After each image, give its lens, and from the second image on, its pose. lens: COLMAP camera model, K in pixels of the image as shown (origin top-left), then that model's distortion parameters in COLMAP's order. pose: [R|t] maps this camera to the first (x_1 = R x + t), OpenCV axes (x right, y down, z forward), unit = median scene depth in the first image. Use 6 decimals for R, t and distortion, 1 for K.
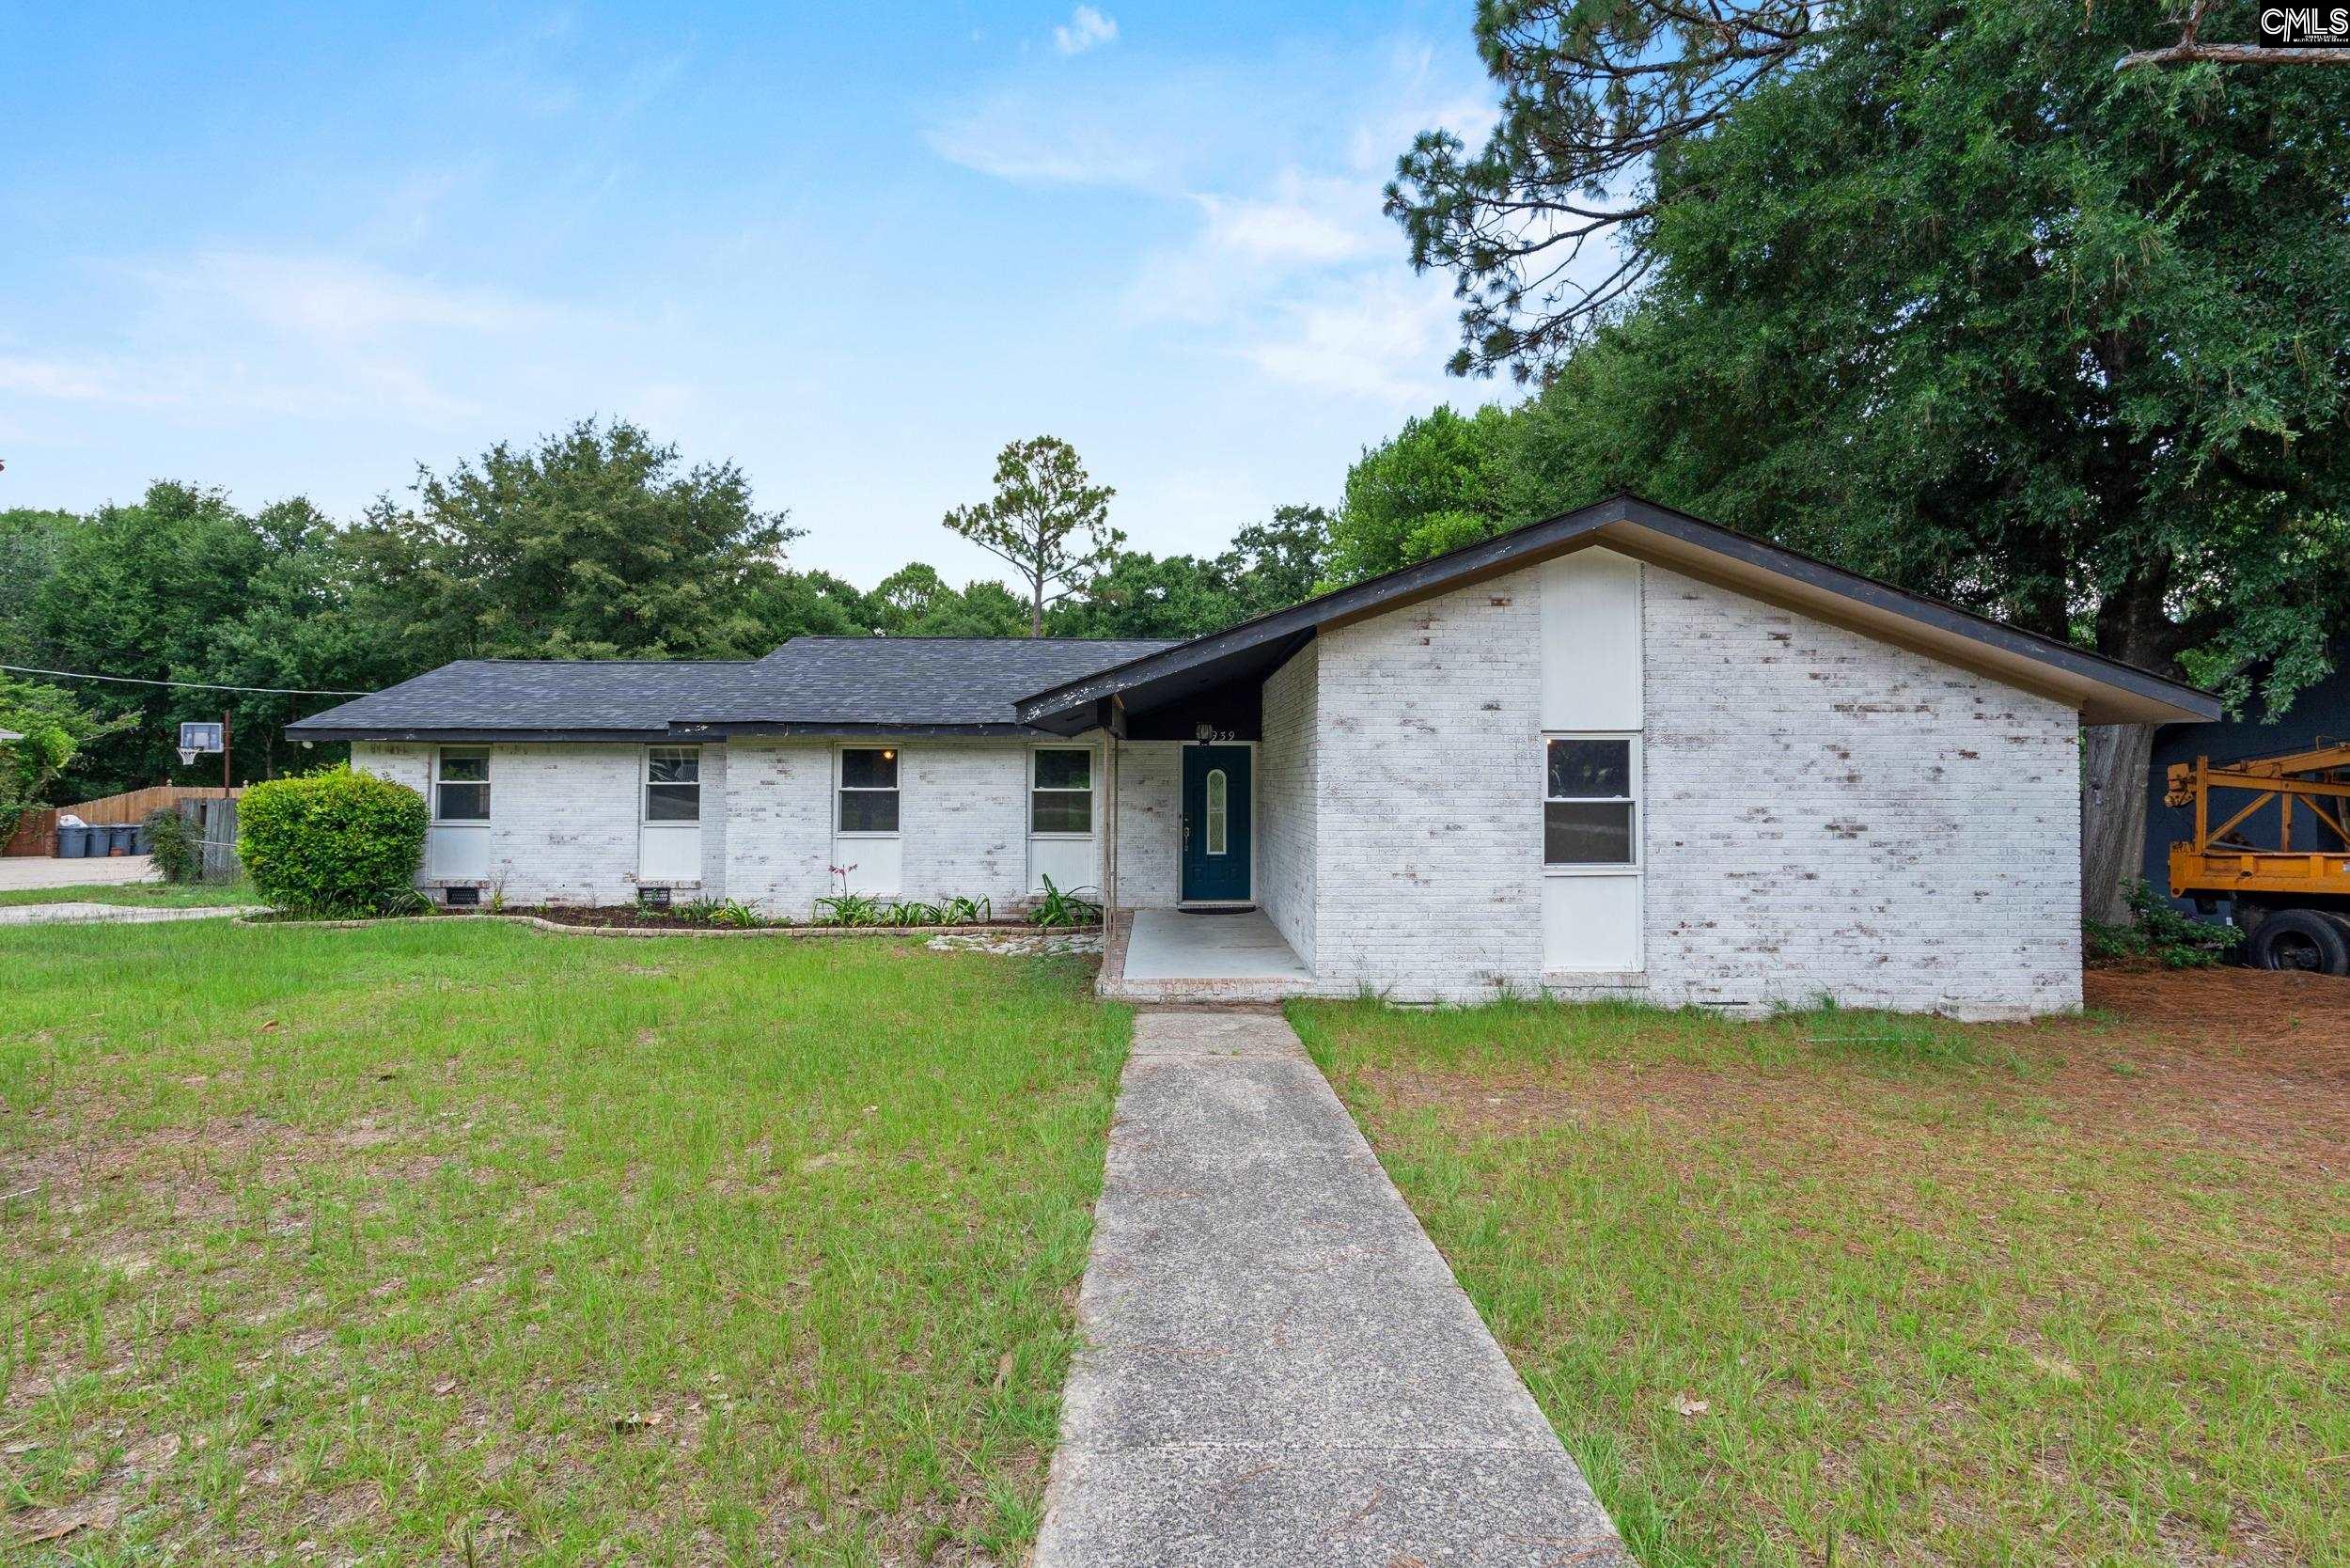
lens RADIAL K [[1051.3, 0, 1184.3], [0, 1051.3, 732.7], [0, 0, 1]] dist [0.001654, 0.000395]
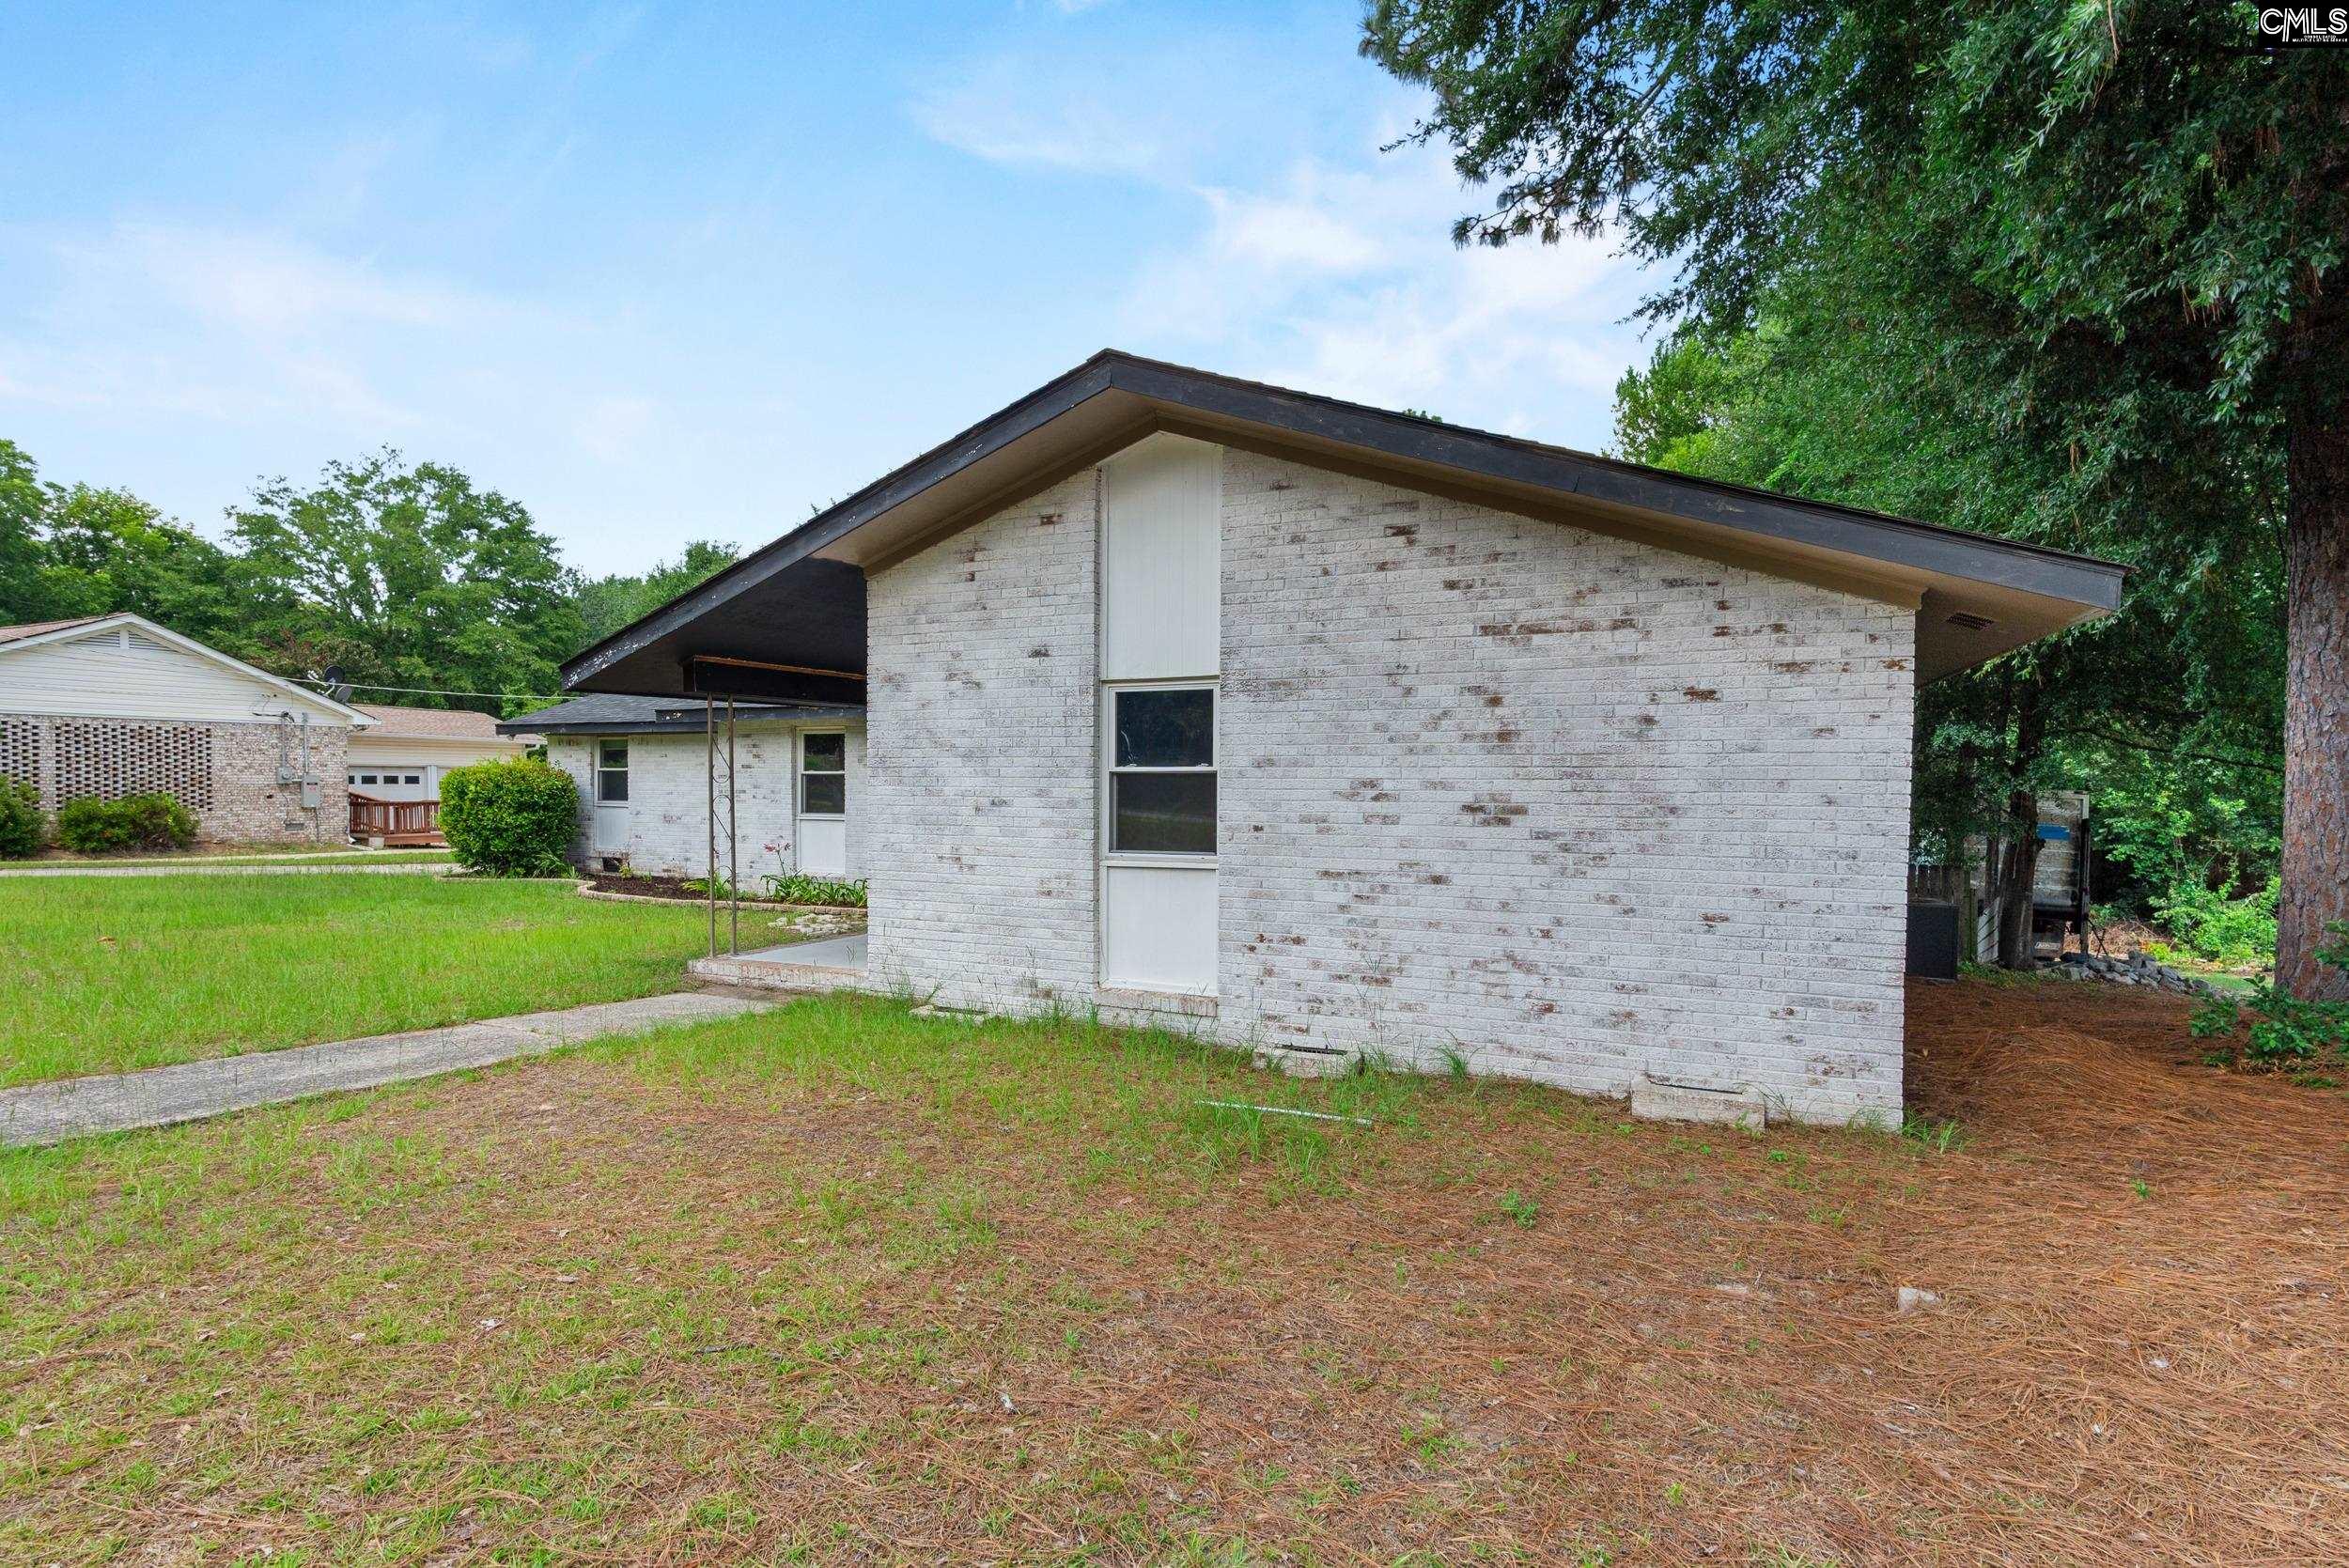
lens RADIAL K [[1082.0, 0, 1170.7], [0, 1082.0, 787.4], [0, 0, 1]] dist [-0.002320, -0.000507]
pose [[0.909087, 0.004925, -0.416576, 0.727261], [0.014737, 0.998924, 0.043968, 0.043028], [0.416345, -0.046110, 0.908037, 0.290275]]
